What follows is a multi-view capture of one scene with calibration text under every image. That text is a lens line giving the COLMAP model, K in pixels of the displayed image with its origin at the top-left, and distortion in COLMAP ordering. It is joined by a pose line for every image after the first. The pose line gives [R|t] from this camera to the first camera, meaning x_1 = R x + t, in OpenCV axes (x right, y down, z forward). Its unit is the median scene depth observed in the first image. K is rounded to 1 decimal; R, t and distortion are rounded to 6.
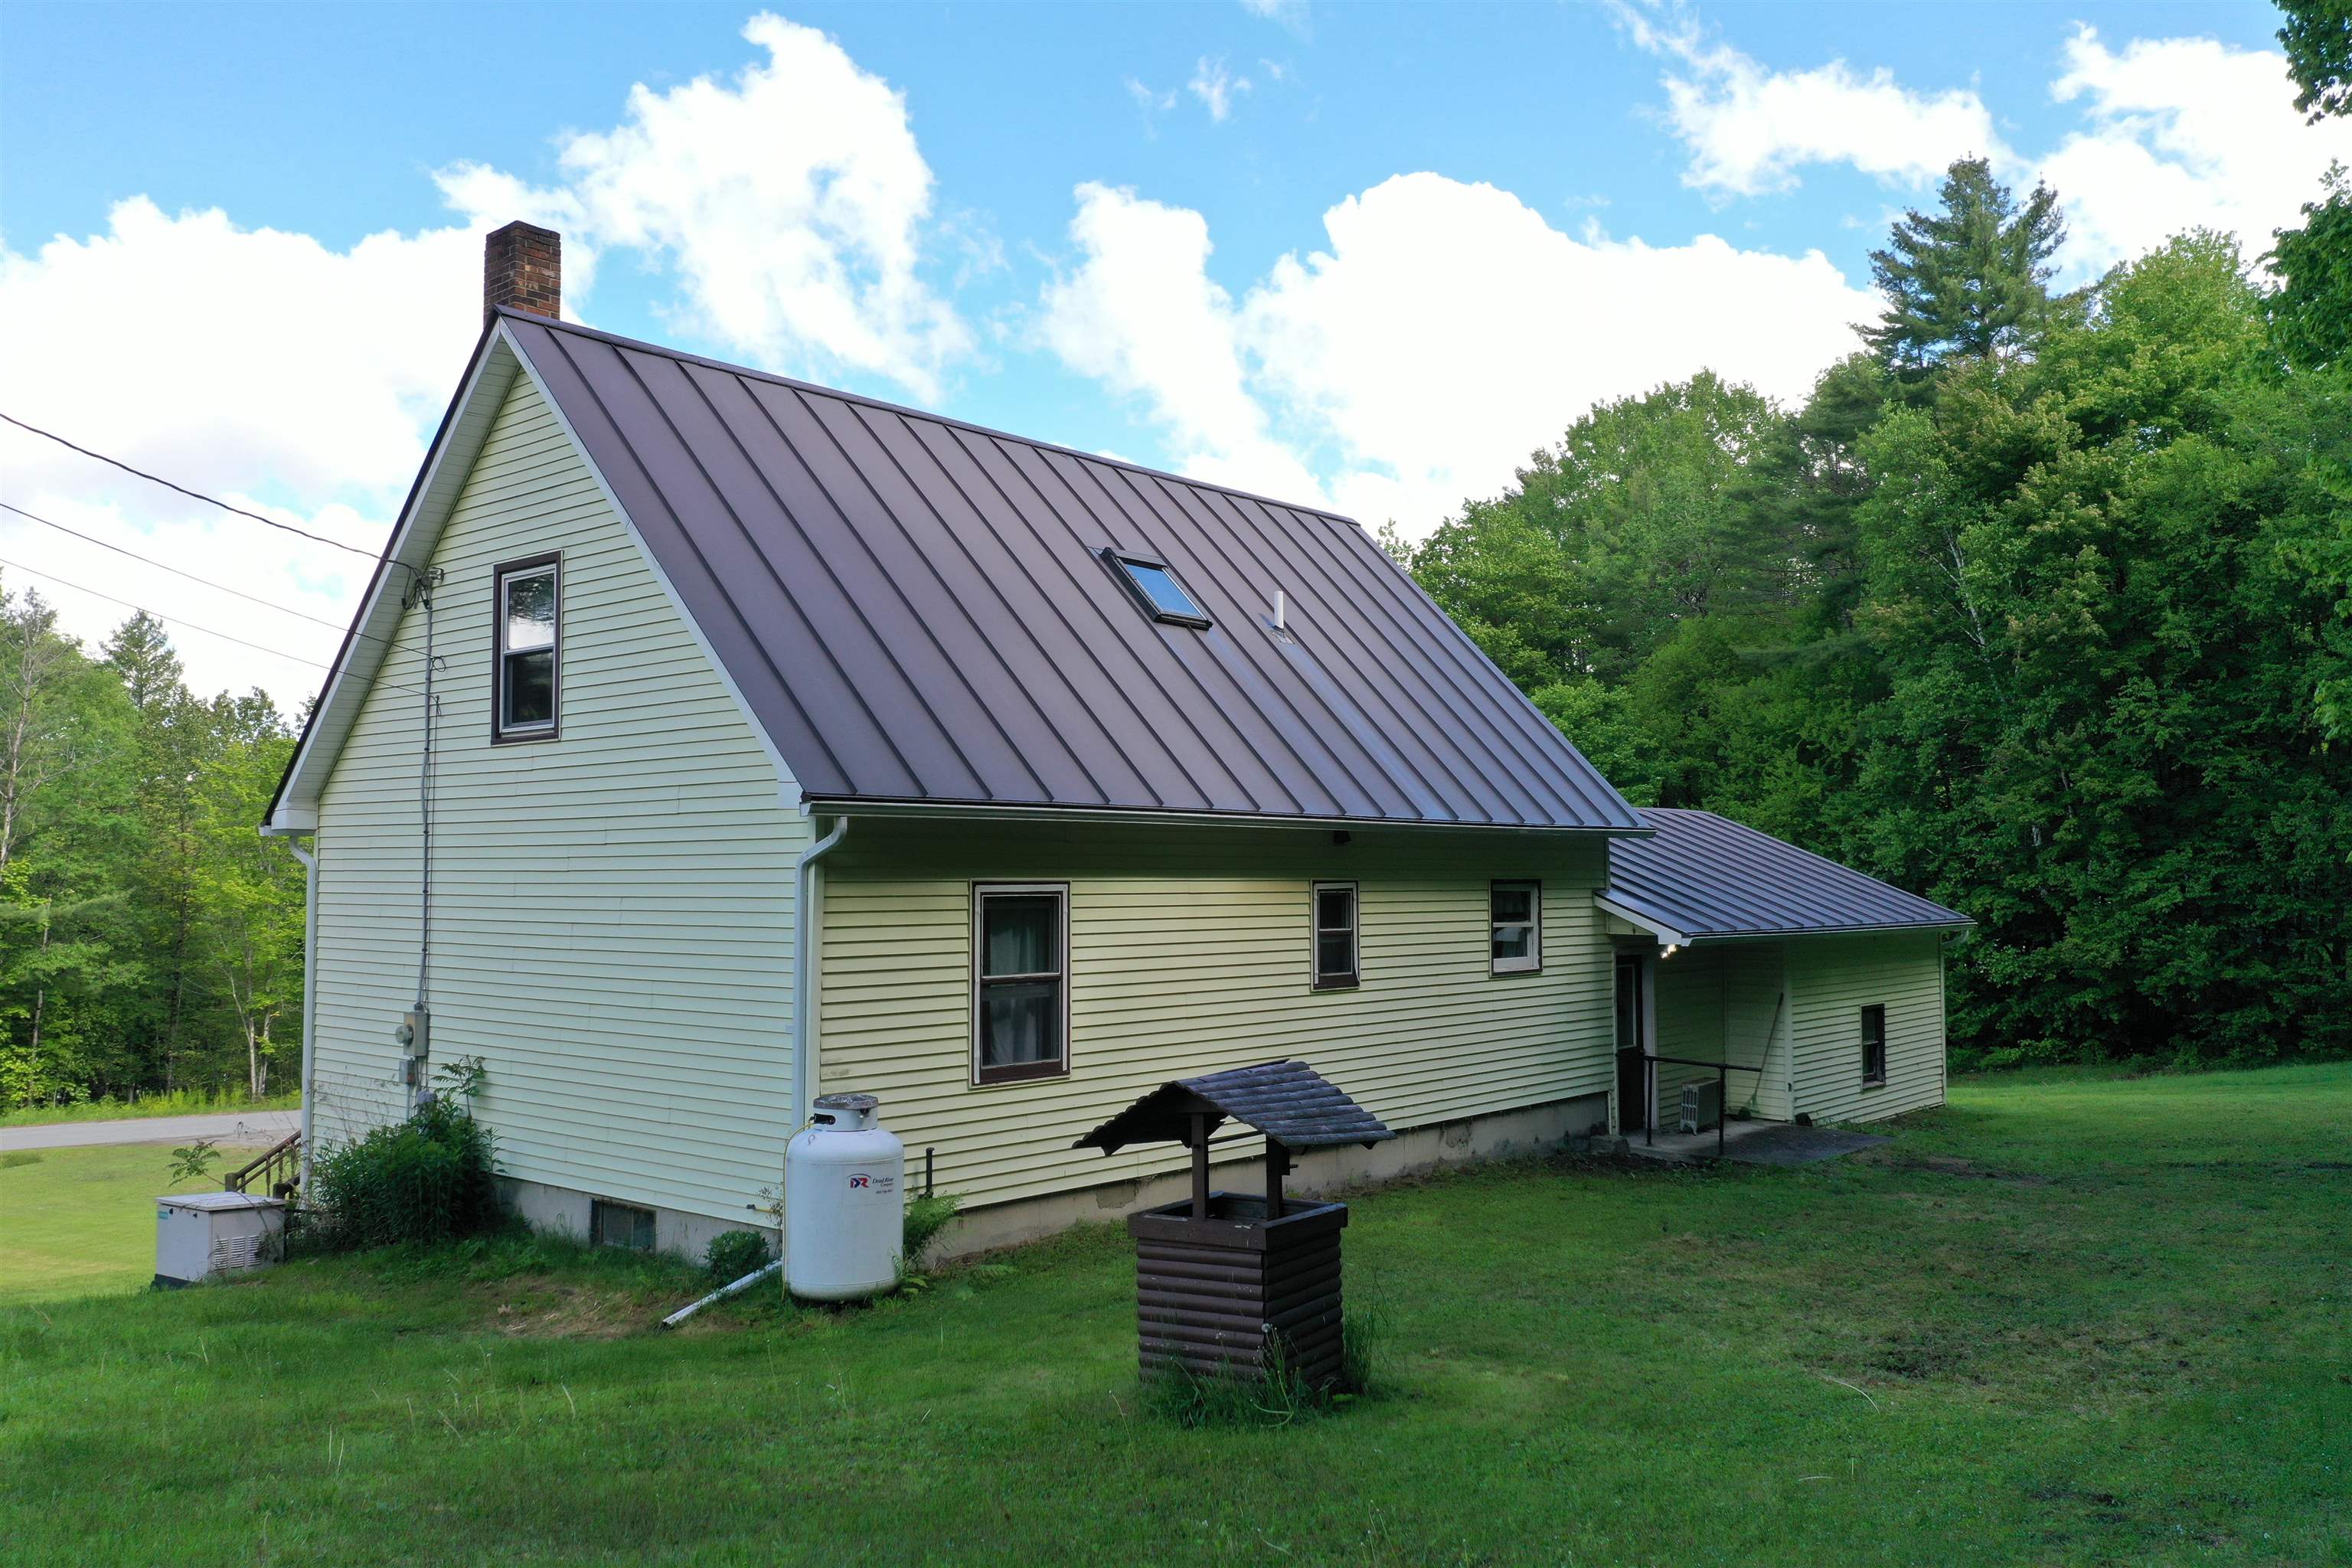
lens RADIAL K [[1849.1, 0, 1176.5], [0, 1849.1, 785.2], [0, 0, 1]] dist [0.008725, 0.006270]
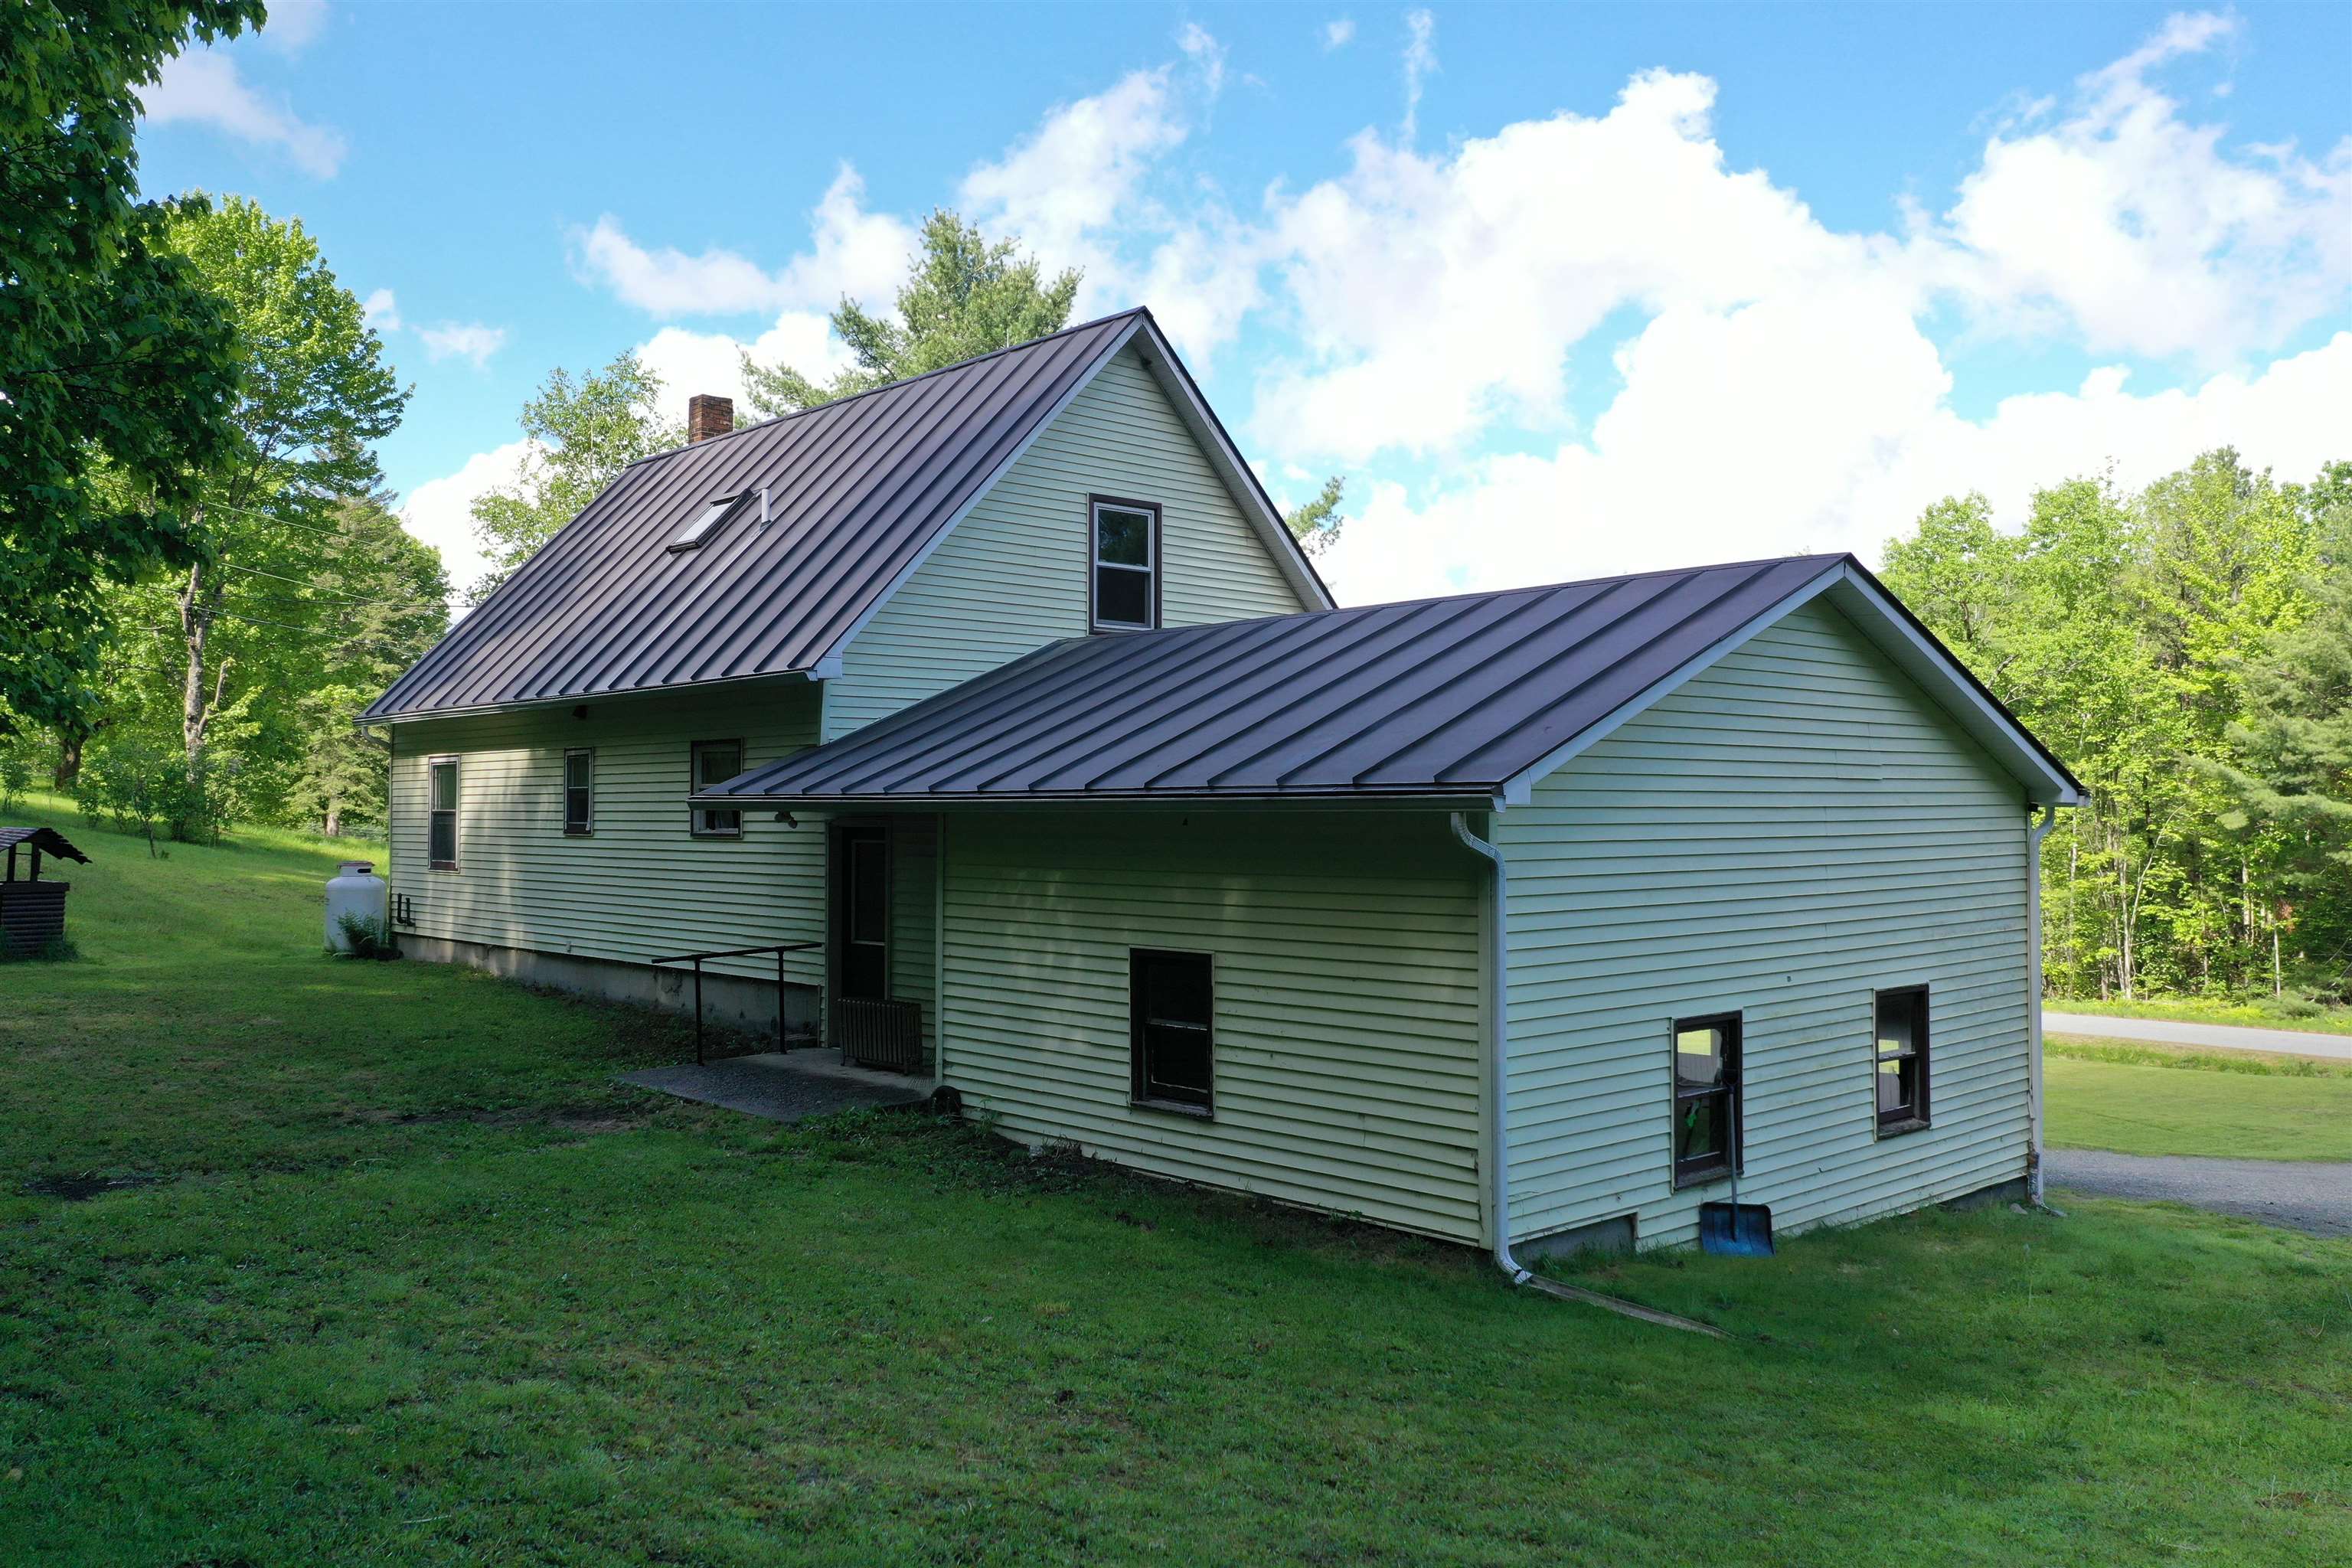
lens RADIAL K [[1849.1, 0, 1177.4], [0, 1849.1, 791.6], [0, 0, 1]] dist [0.008725, 0.006270]
pose [[-0.105933, -0.007973, -0.994341, 1.229979], [0.050283, 0.998646, -0.013365, 0.112971], [0.993101, -0.051414, -0.105389, 1.469343]]
